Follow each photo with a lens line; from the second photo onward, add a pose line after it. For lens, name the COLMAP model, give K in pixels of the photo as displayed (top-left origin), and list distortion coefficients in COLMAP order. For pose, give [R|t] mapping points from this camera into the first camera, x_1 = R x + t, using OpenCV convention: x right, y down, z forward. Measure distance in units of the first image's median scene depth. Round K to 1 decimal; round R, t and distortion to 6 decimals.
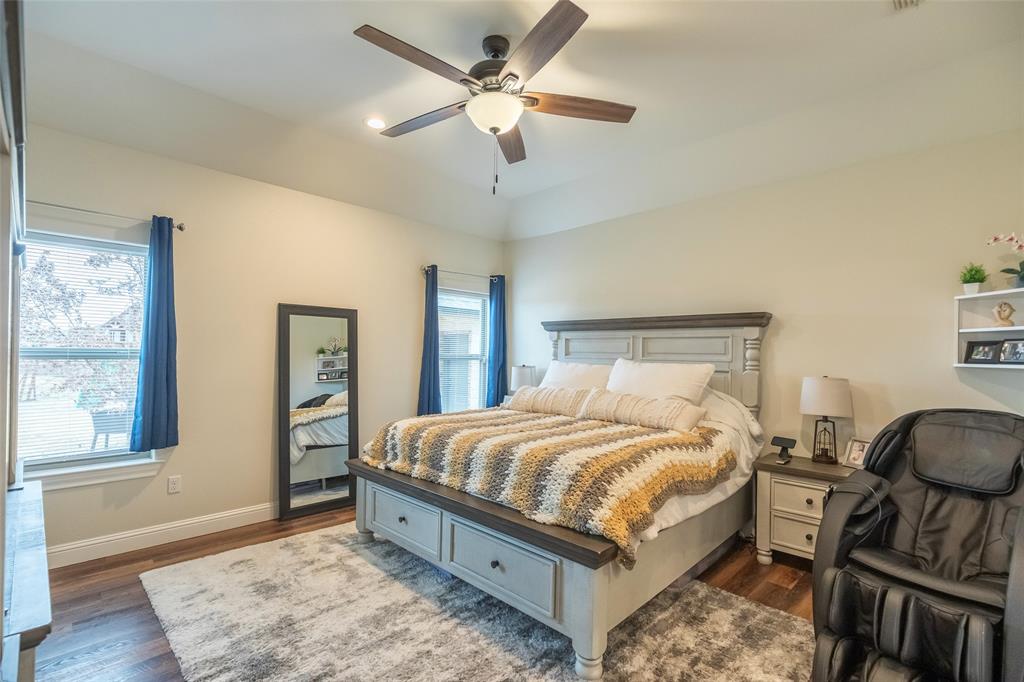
lens RADIAL K [[475.9, 0, 511.3], [0, 475.9, 355.5], [0, 0, 1]] dist [0.014267, -0.000195]
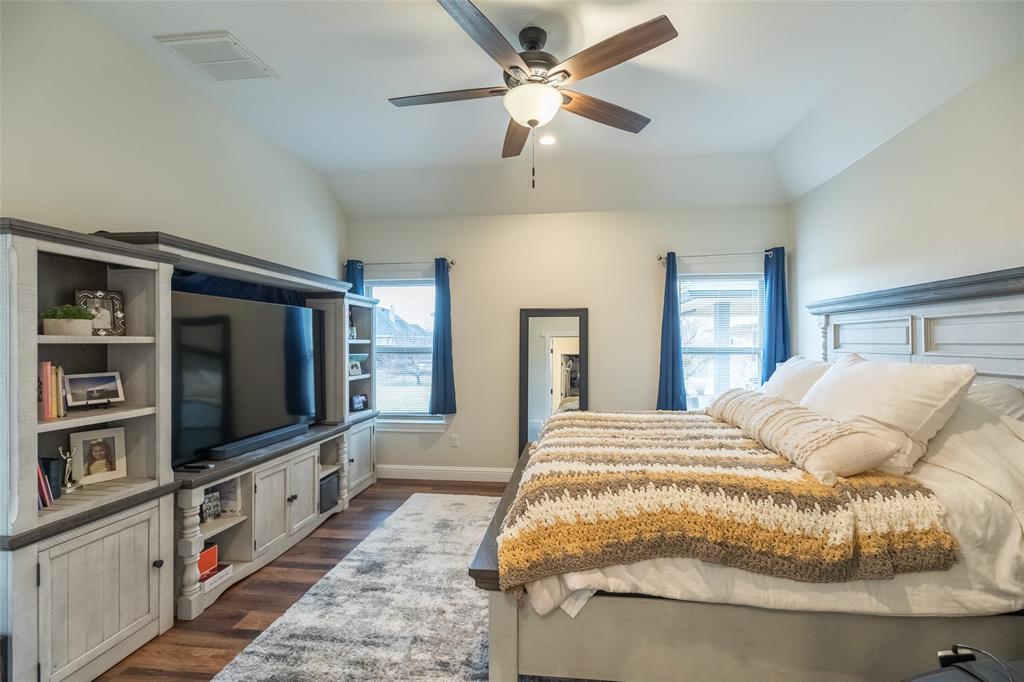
lens RADIAL K [[461.5, 0, 507.8], [0, 461.5, 345.9], [0, 0, 1]] dist [0.003277, -0.000276]
pose [[0.615529, -0.012283, -0.788018, 0.505372], [0.009735, 0.999921, -0.007982, -0.004486], [0.788054, -0.002758, 0.615600, 0.278753]]
